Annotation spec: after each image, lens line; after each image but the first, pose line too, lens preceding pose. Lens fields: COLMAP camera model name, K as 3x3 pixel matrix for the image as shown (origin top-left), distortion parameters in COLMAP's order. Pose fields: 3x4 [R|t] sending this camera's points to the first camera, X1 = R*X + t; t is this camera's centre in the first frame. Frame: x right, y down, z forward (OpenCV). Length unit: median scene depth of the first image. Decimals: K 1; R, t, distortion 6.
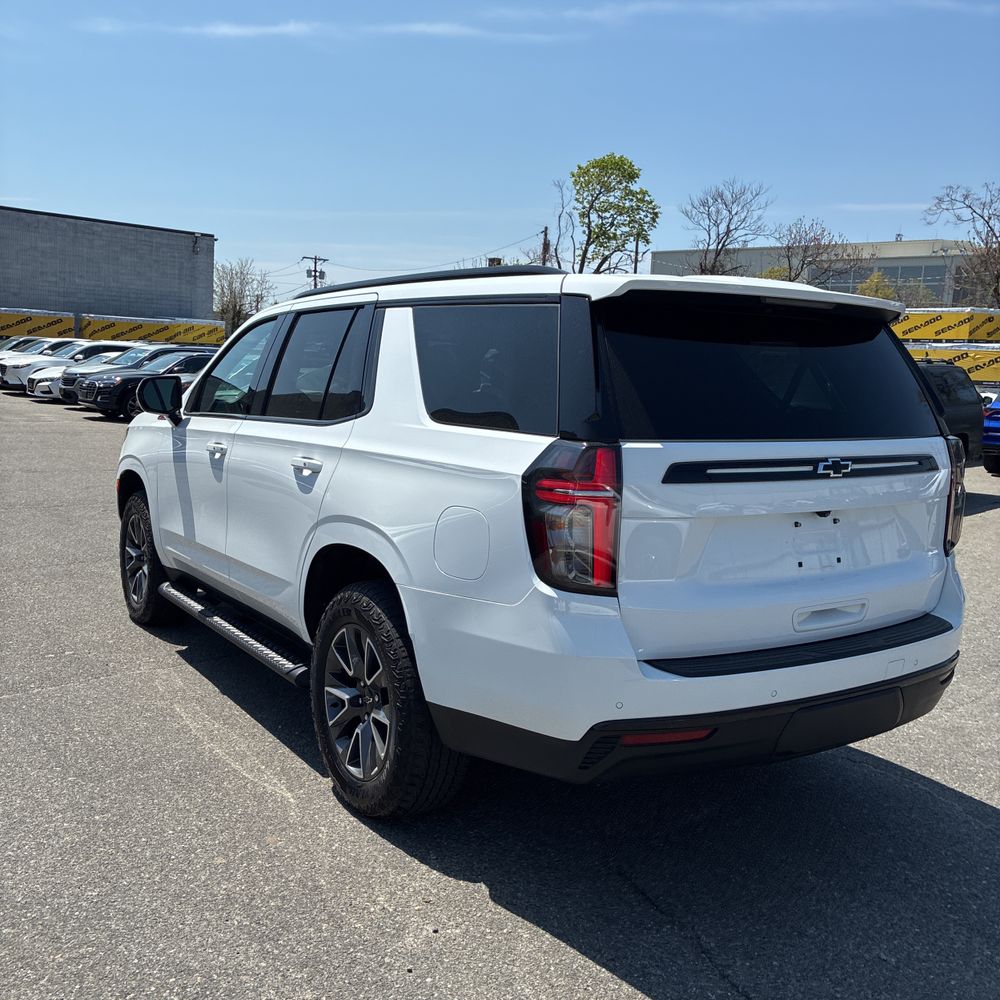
lens RADIAL K [[1009.8, 0, 487.7], [0, 1009.8, 496.8], [0, 0, 1]] dist [0.026932, -0.020735]
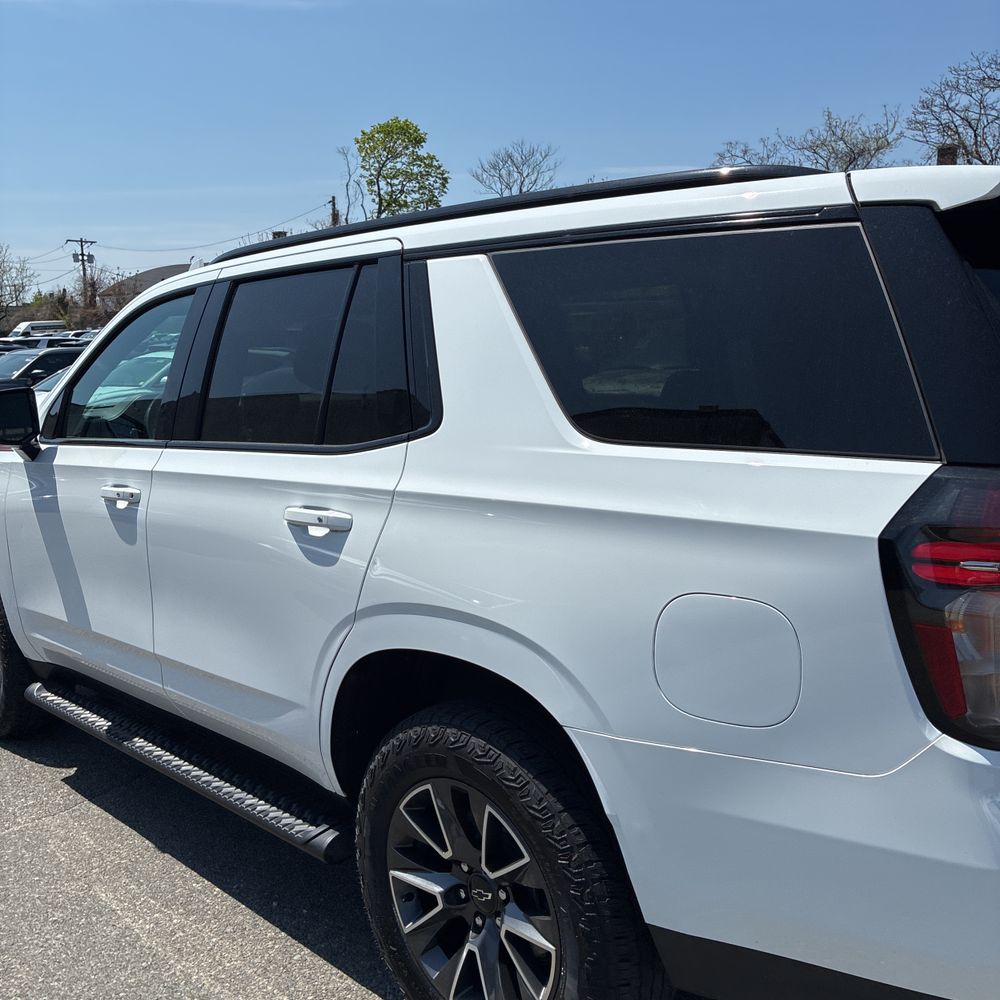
lens RADIAL K [[1017.7, 0, 485.2], [0, 1017.7, 500.0], [0, 0, 1]] dist [-0.001268, 0.010792]
pose [[0.977393, -0.093557, 0.189606, -0.126722], [0.088181, 0.995431, 0.036616, -0.037152], [-0.192165, -0.019069, 0.981177, 0.236035]]
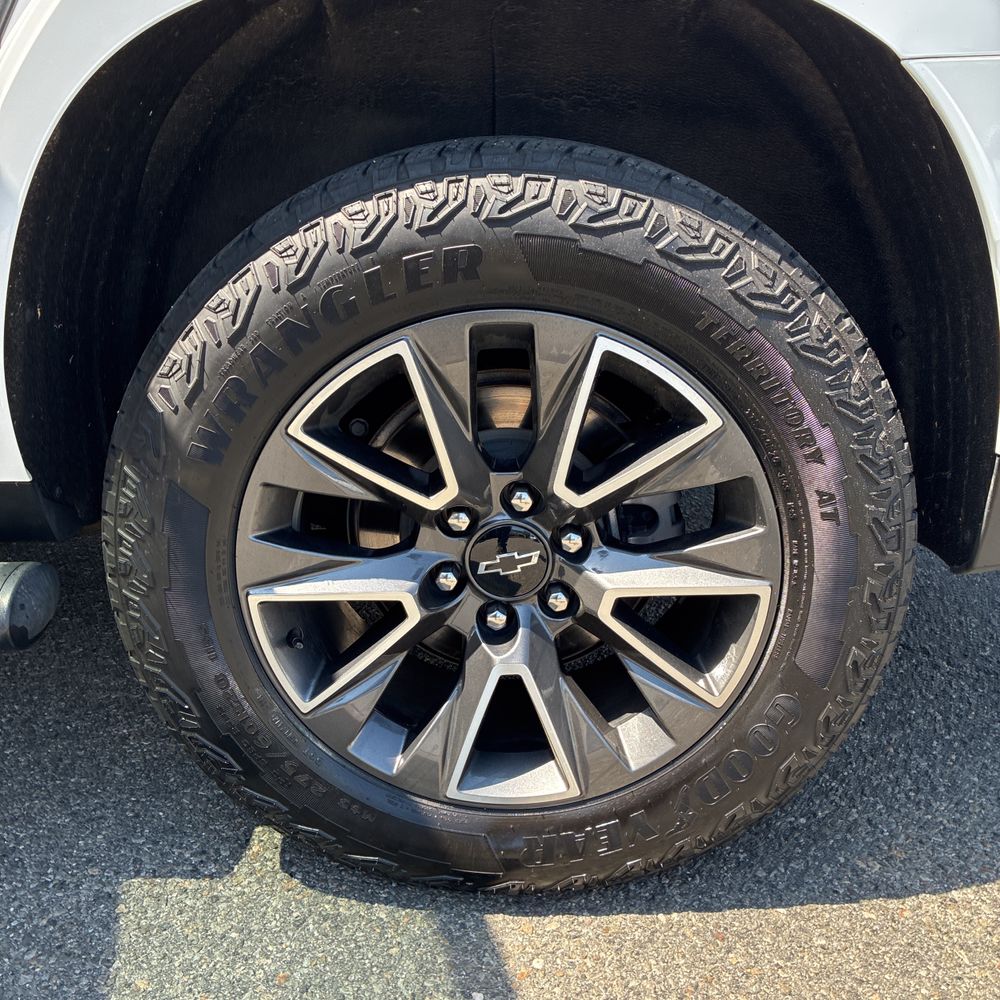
lens RADIAL K [[1013.8, 0, 494.7], [0, 1013.8, 520.1], [0, 0, 1]] dist [0.012802, 0.011964]
pose [[0.567165, -0.325882, 0.756390, -0.204543], [0.099275, 0.938744, 0.330007, 0.054385], [-0.817599, -0.112078, 0.564774, 0.501800]]
